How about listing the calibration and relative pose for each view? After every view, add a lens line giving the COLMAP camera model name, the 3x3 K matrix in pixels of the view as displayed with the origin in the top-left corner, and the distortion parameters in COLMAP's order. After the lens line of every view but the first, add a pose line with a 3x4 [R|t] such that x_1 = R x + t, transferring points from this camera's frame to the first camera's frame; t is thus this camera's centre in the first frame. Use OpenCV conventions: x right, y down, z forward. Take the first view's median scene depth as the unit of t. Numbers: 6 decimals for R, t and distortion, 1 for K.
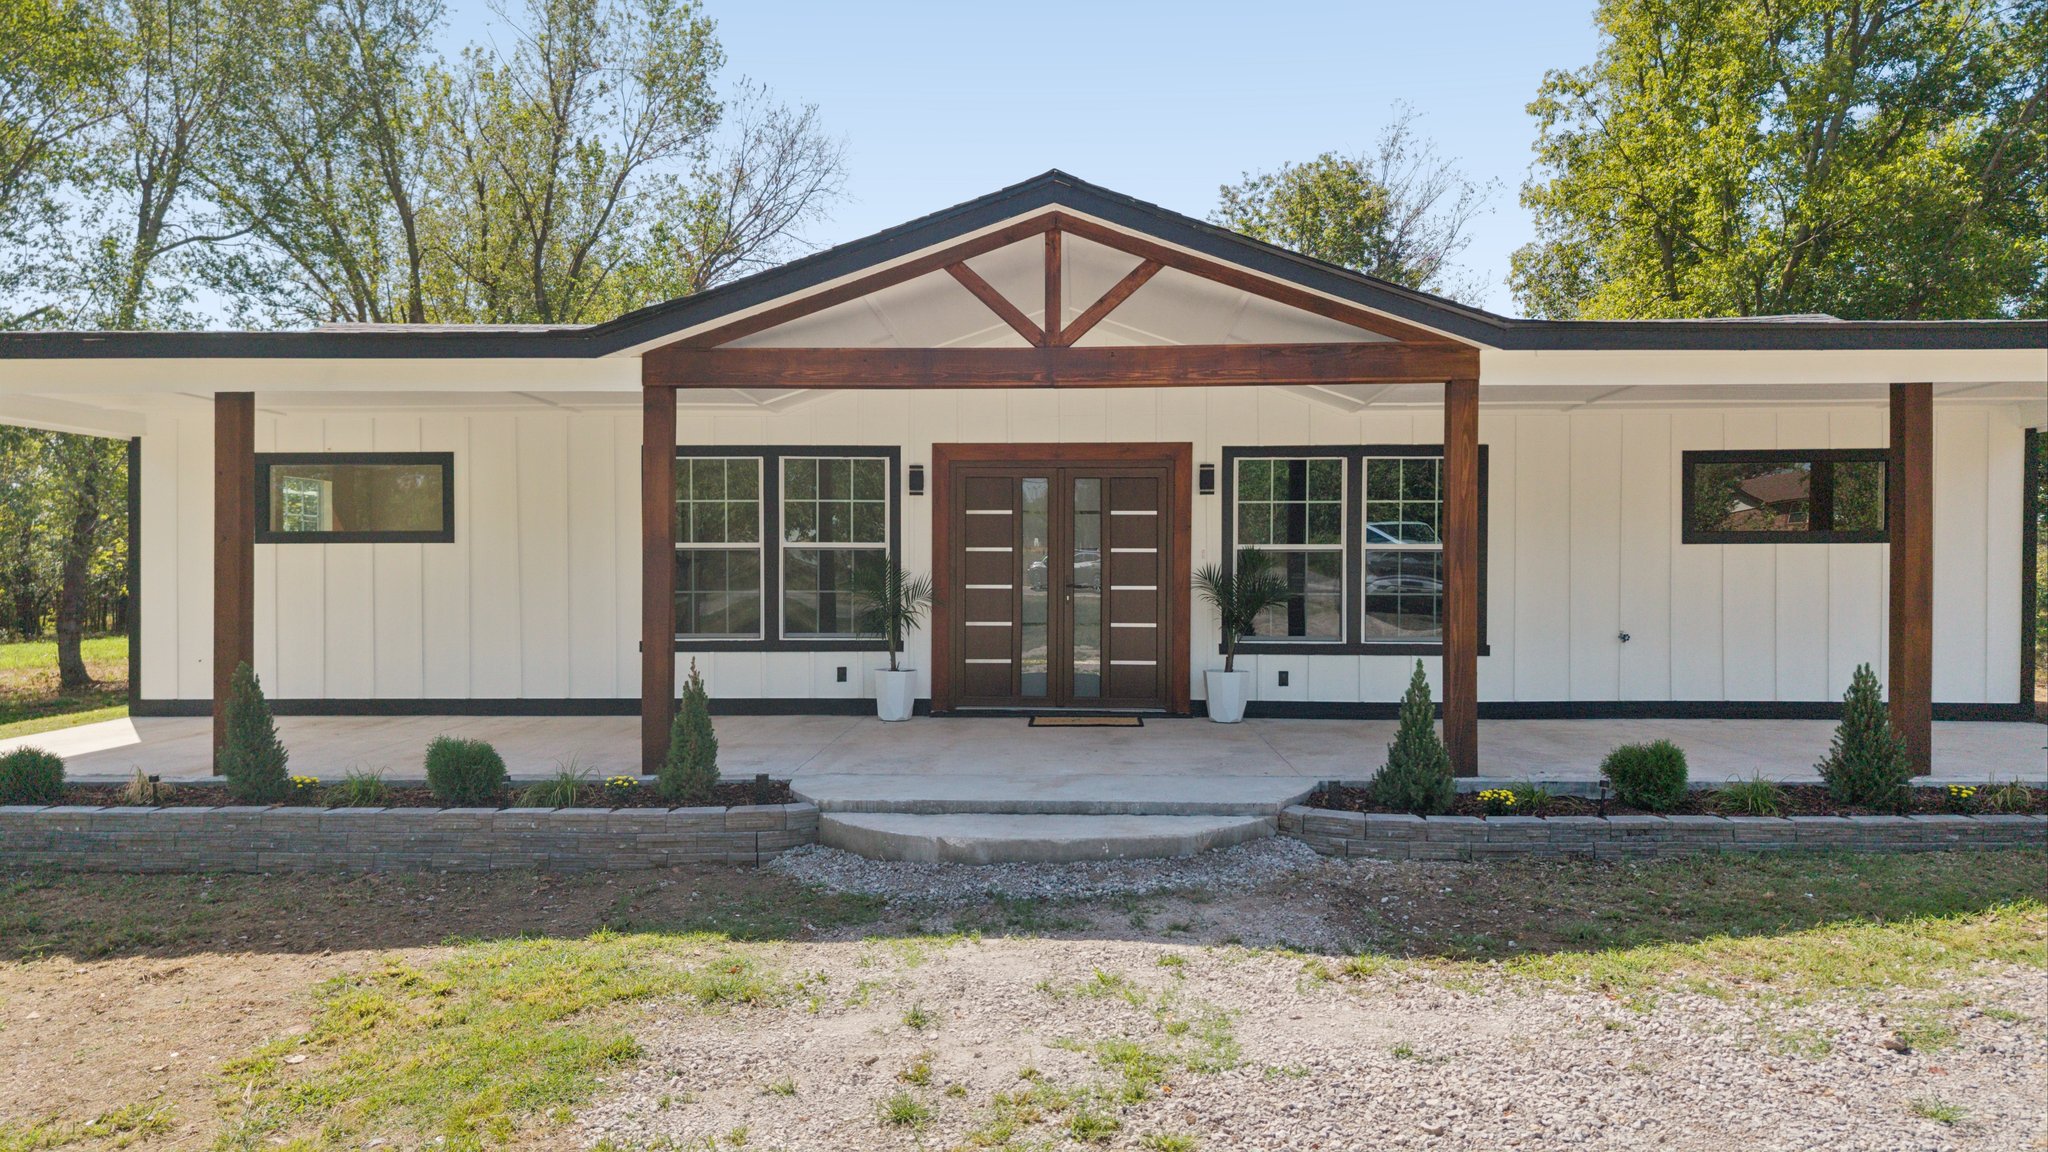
lens RADIAL K [[1367.0, 0, 1032.5], [0, 1367.0, 570.1], [0, 0, 1]] dist [0.003969, -0.005581]
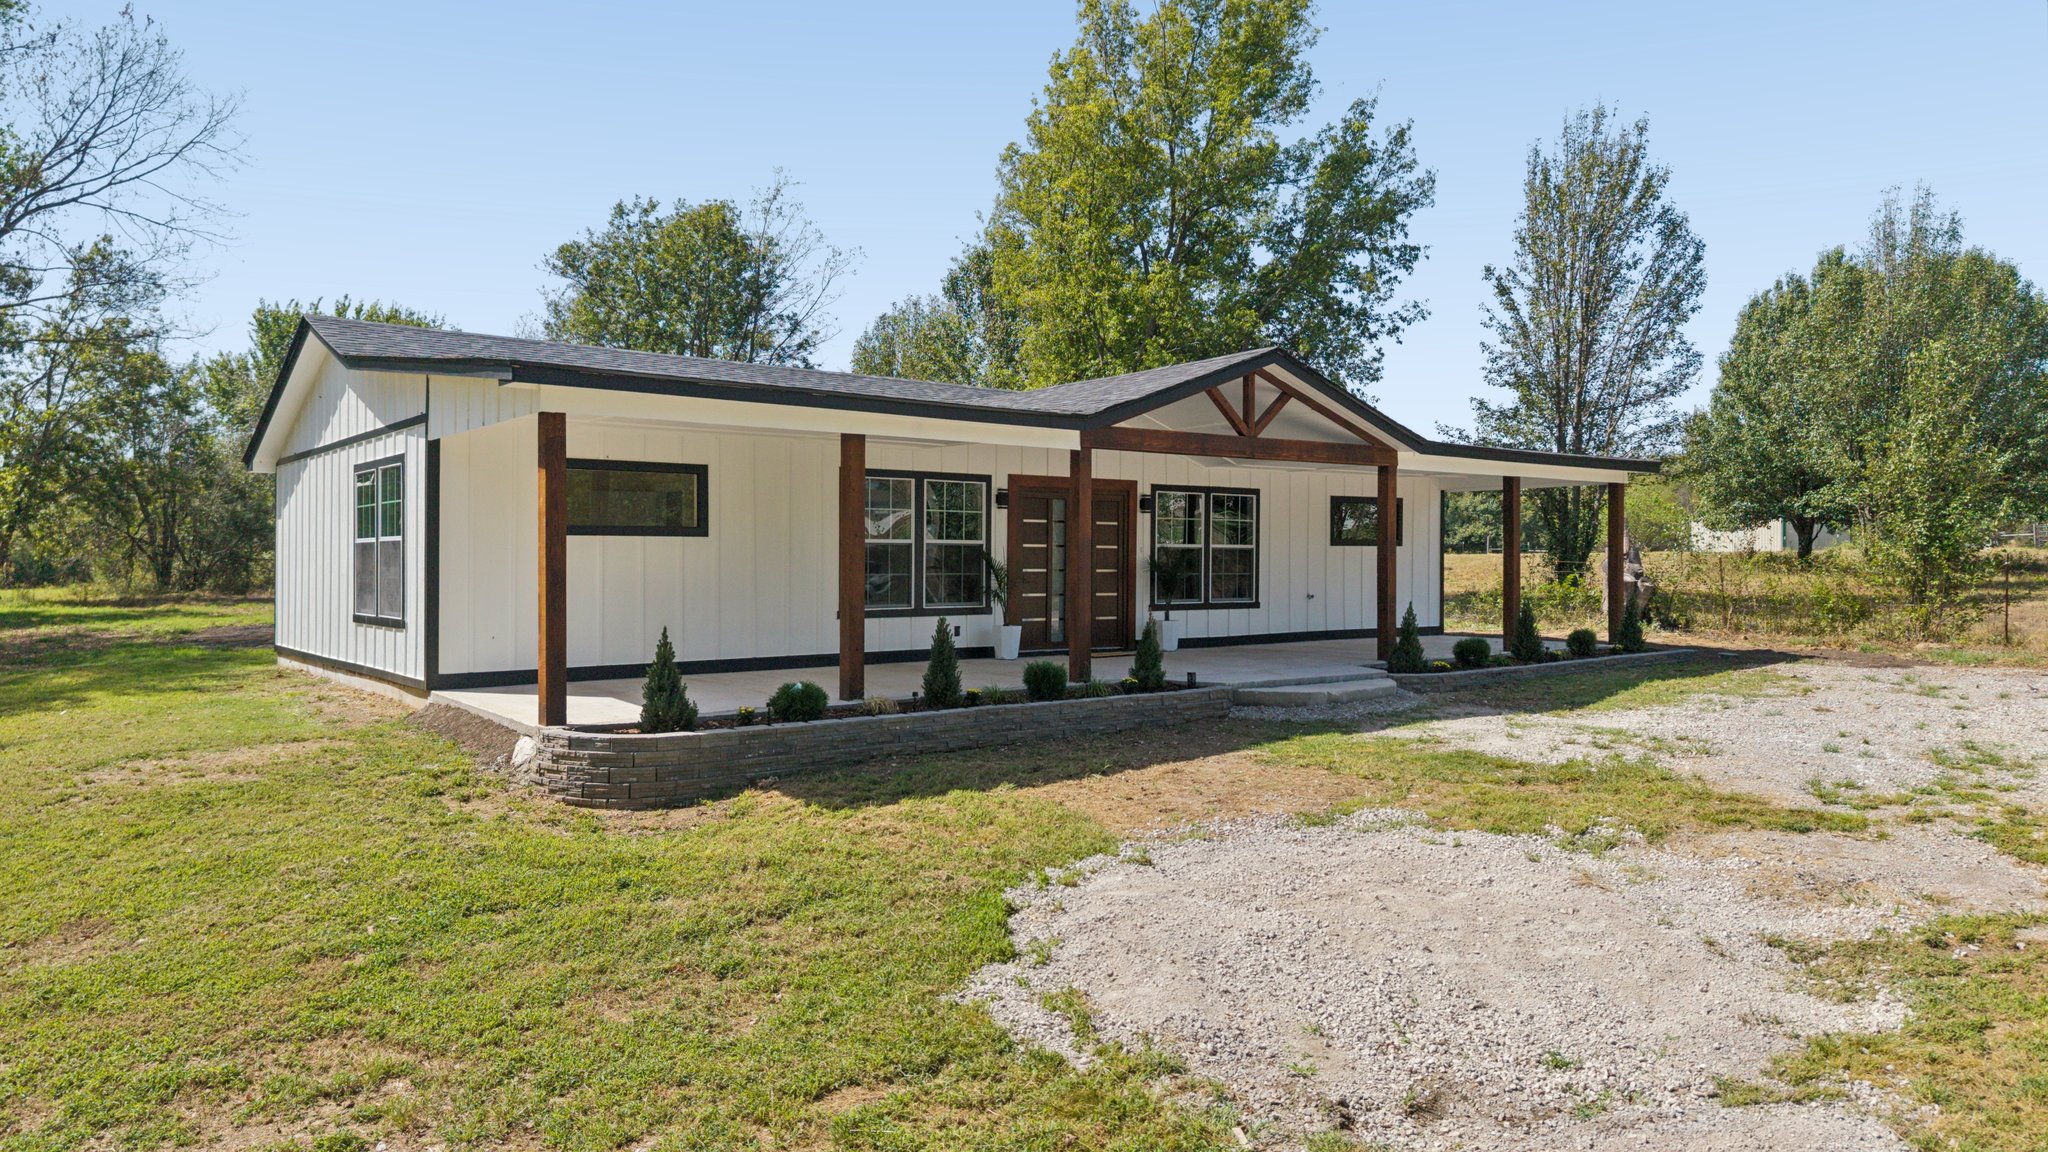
lens RADIAL K [[1429.3, 0, 983.9], [0, 1429.3, 572.1], [0, 0, 1]] dist [-0.002709, -0.001924]
pose [[0.775409, -0.002382, 0.631455, -1.078884], [-0.002091, 0.999978, 0.006340, 0.004170], [-0.631456, -0.006236, 0.775387, -0.191445]]
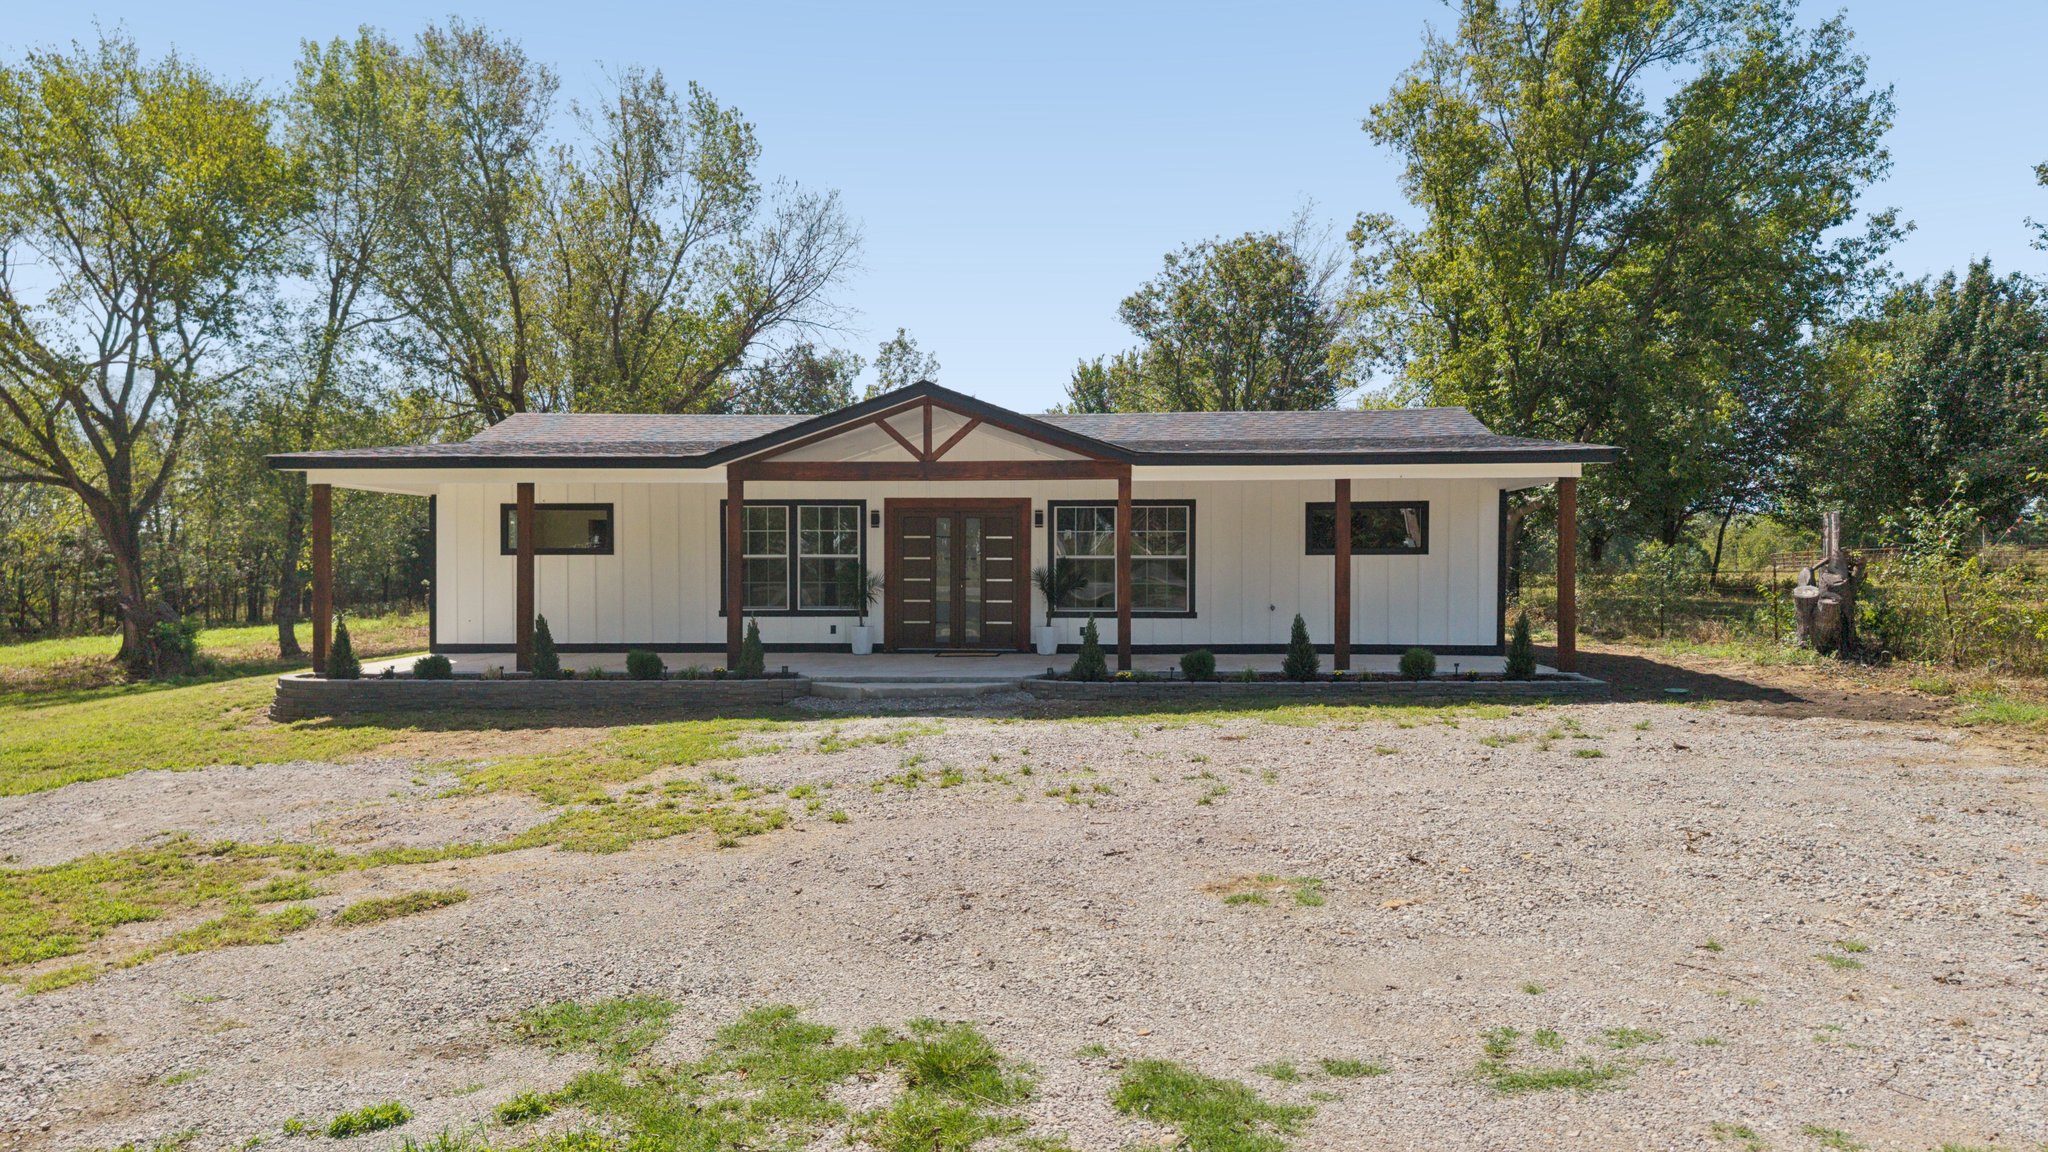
lens RADIAL K [[1386.7, 0, 1024.0], [0, 1386.7, 576.0], [0, 0, 1]] dist [0.075885, -0.001352]
pose [[0.999283, -0.000741, -0.037865, 0.173903], [0.000948, 0.999985, 0.005457, -0.002300], [0.037860, -0.005489, 0.999268, -0.778614]]
